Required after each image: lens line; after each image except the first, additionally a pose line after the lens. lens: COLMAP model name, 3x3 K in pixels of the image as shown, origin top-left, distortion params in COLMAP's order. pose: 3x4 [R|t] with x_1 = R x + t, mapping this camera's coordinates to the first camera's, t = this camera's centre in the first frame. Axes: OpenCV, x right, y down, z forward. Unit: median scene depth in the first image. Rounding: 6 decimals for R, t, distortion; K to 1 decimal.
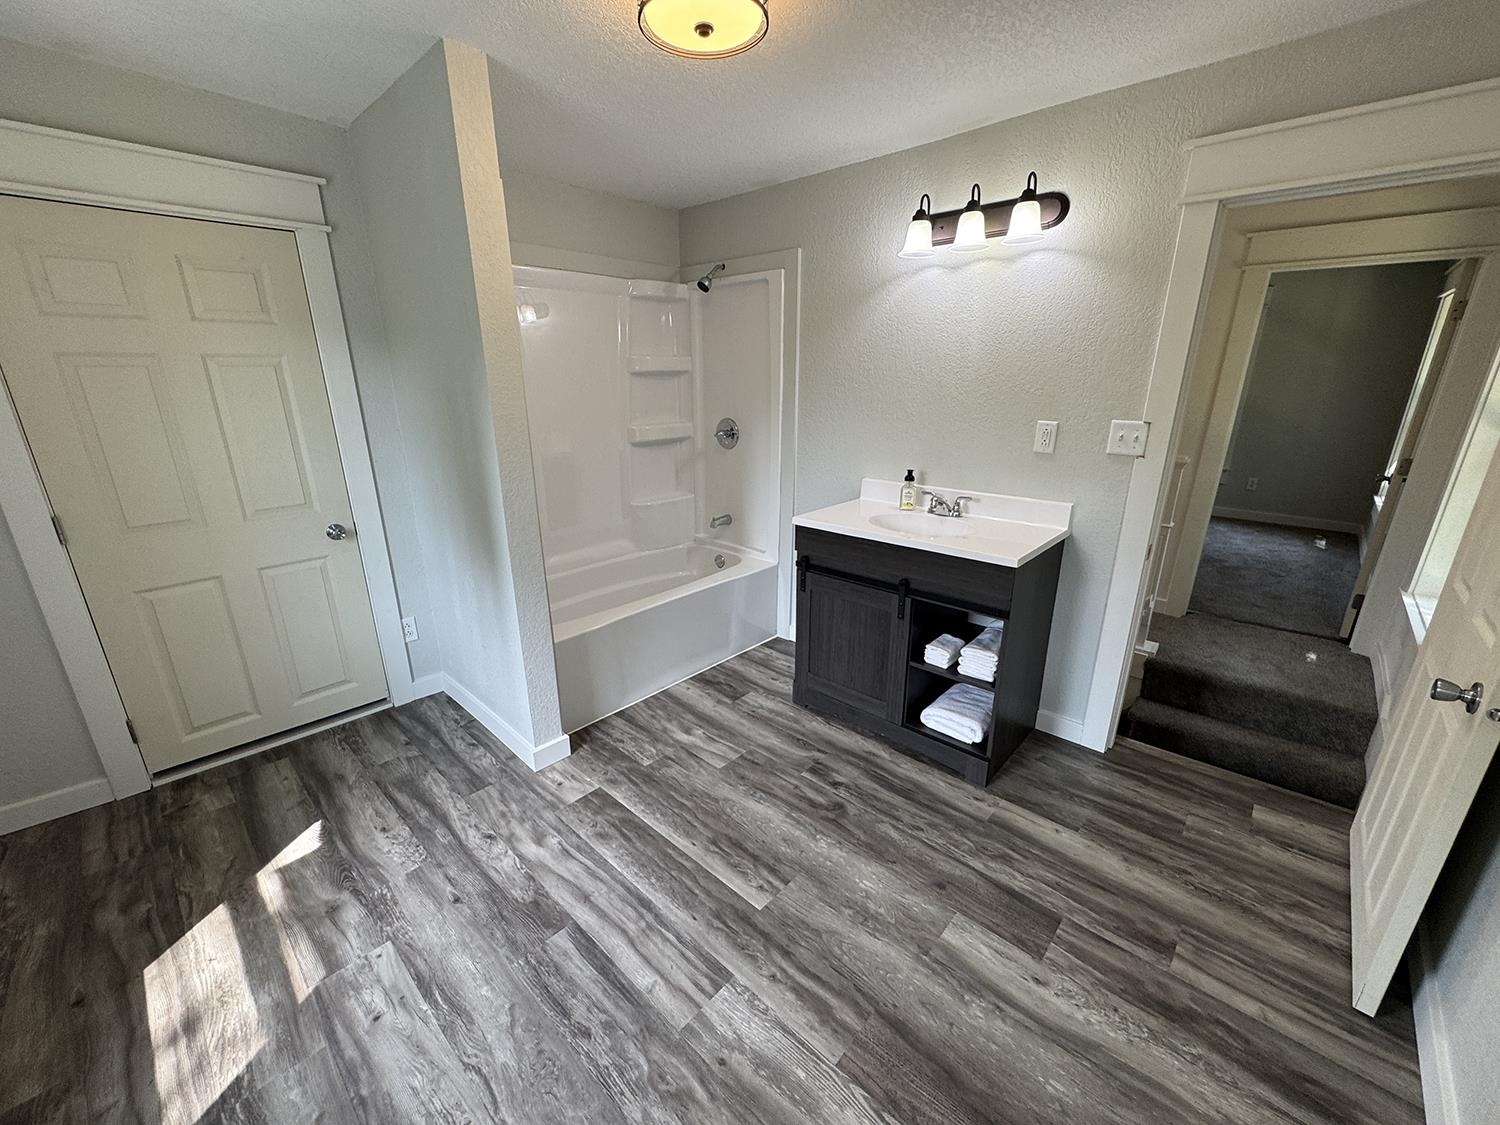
lens RADIAL K [[600.3, 0, 747.2], [0, 600.3, 560.8], [0, 0, 1]] dist [-0.003753, 0.000539]
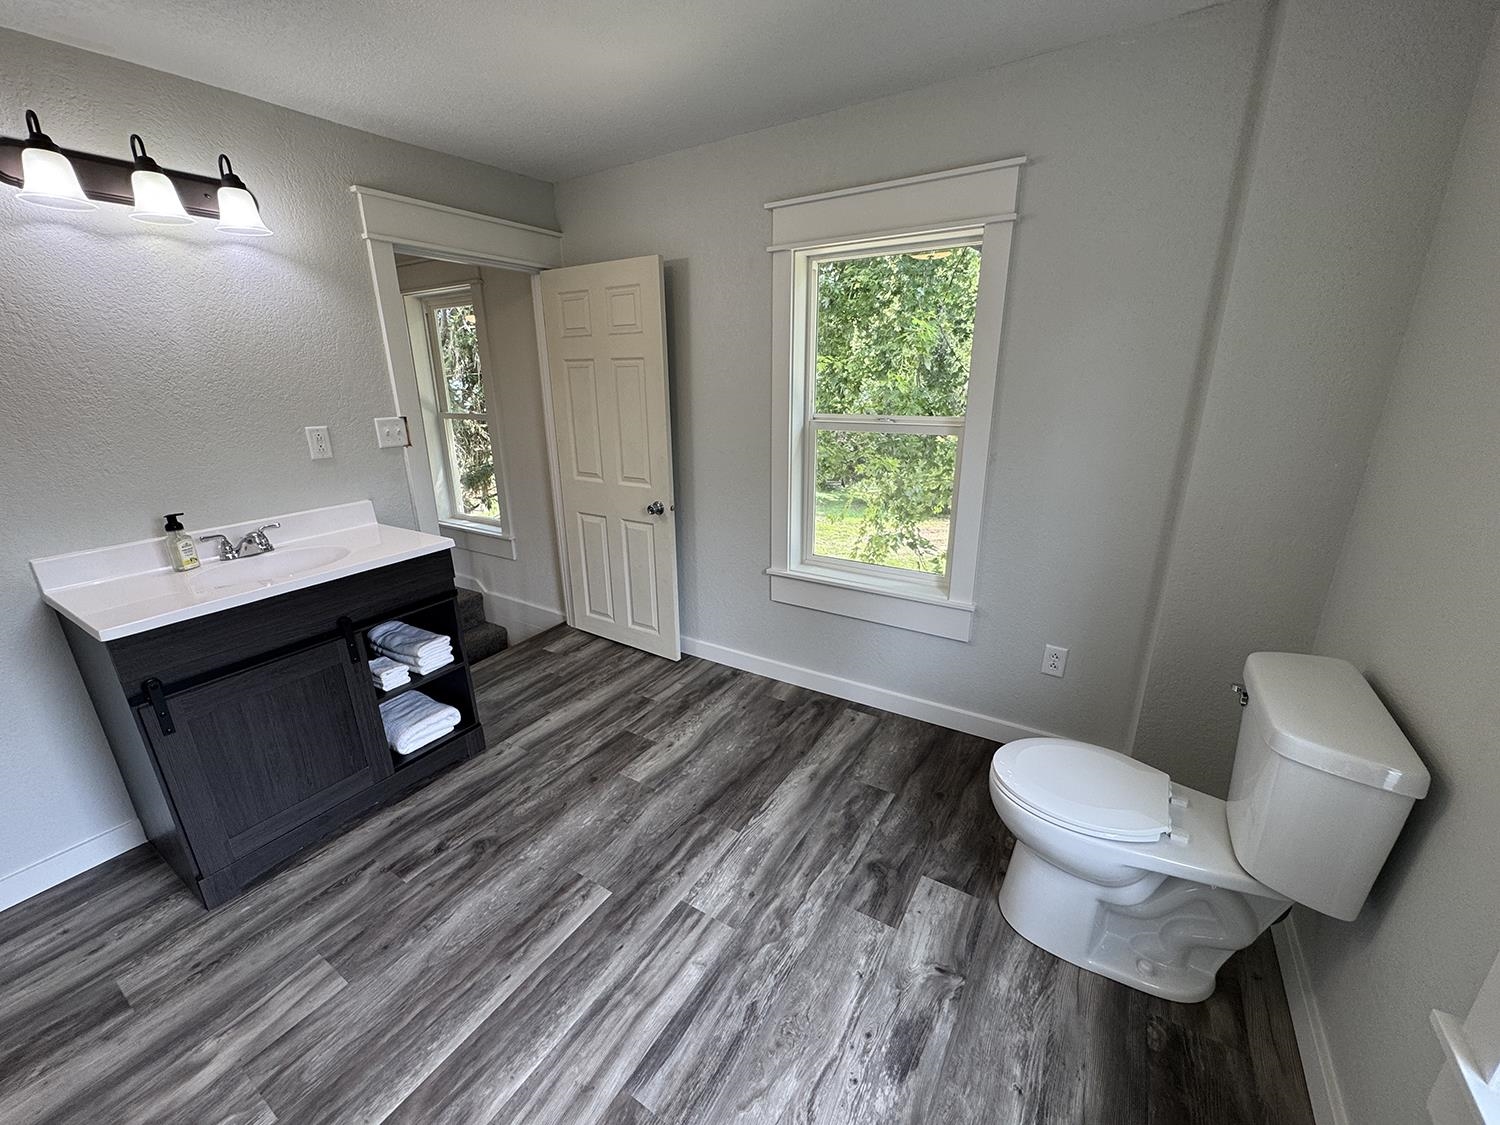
lens RADIAL K [[600.3, 0, 747.2], [0, 600.3, 560.8], [0, 0, 1]] dist [-0.003753, 0.000539]
pose [[-0.186733, -0.286643, 0.939663, -0.806240], [0.312750, 0.889379, 0.333455, -0.187867], [-0.931299, 0.356147, -0.076428, 0.648838]]
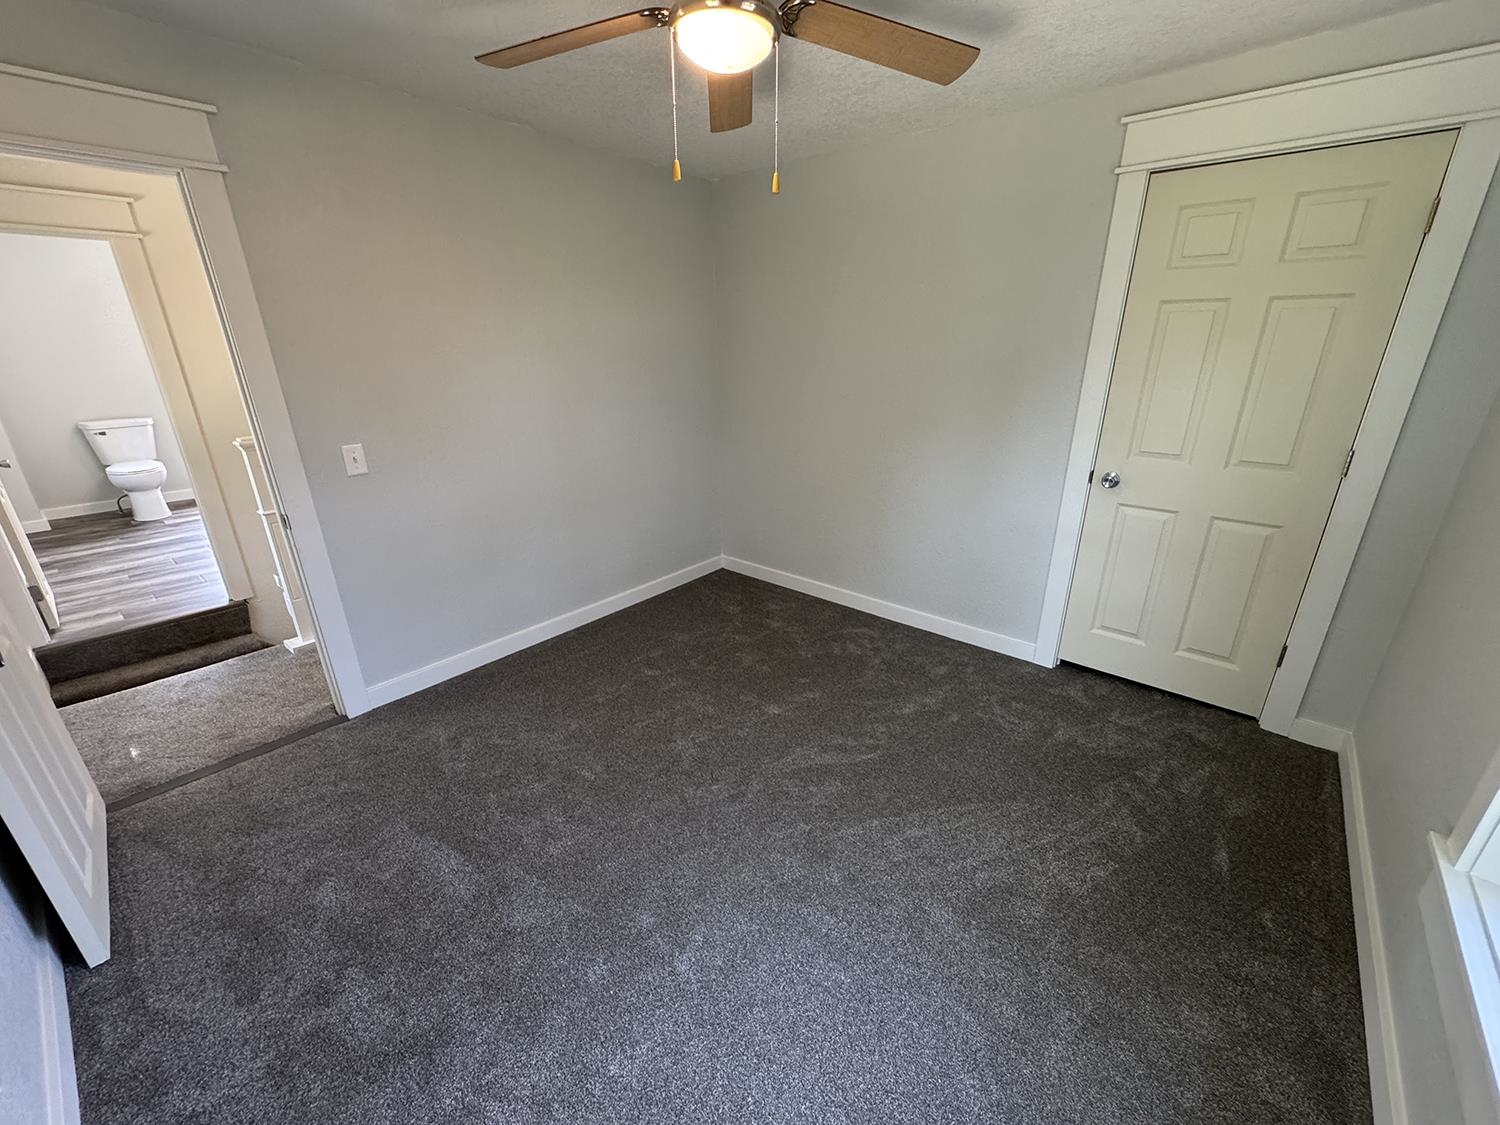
lens RADIAL K [[600.3, 0, 747.2], [0, 600.3, 560.8], [0, 0, 1]] dist [-0.003753, 0.000539]
pose [[0.048266, 0.355019, -0.933612, 2.830737], [-0.302514, 0.895997, 0.325075, -0.897480], [0.951922, 0.266741, 0.150645, 2.760184]]
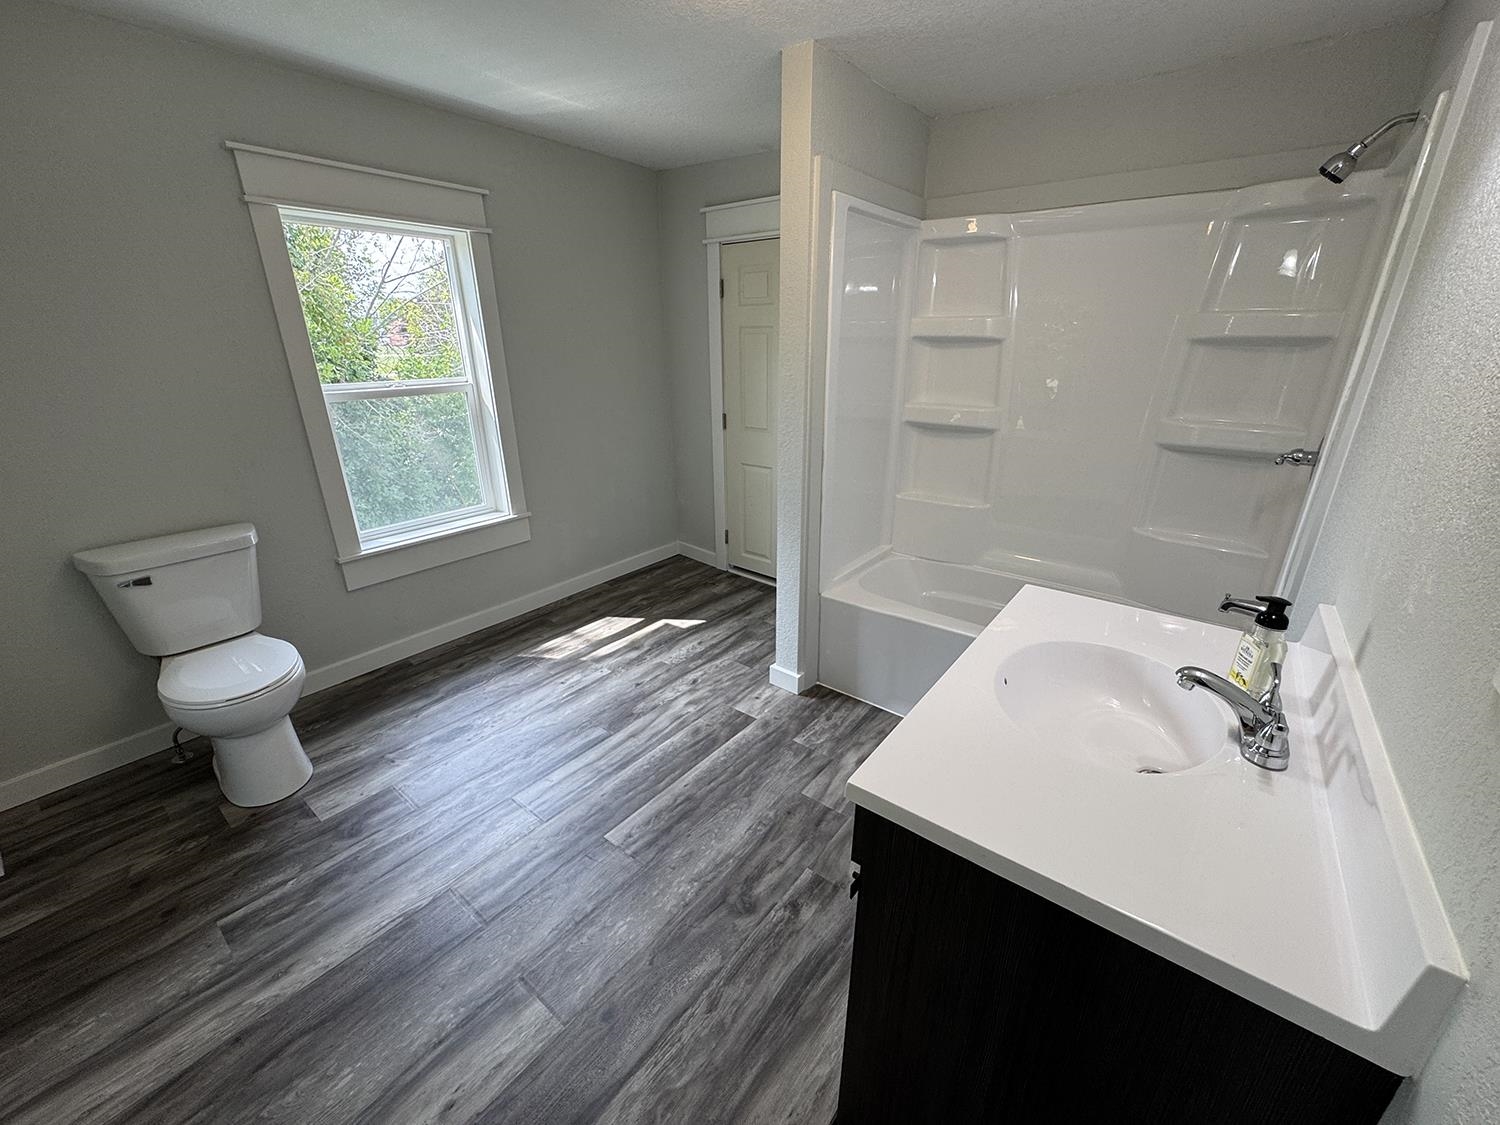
lens RADIAL K [[600.3, 0, 747.2], [0, 600.3, 560.8], [0, 0, 1]] dist [-0.003753, 0.000539]
pose [[0.087863, 0.346354, -0.933980, 0.875411], [-0.300782, 0.903067, 0.306594, -0.280683], [0.949637, 0.253986, 0.183523, 0.902650]]
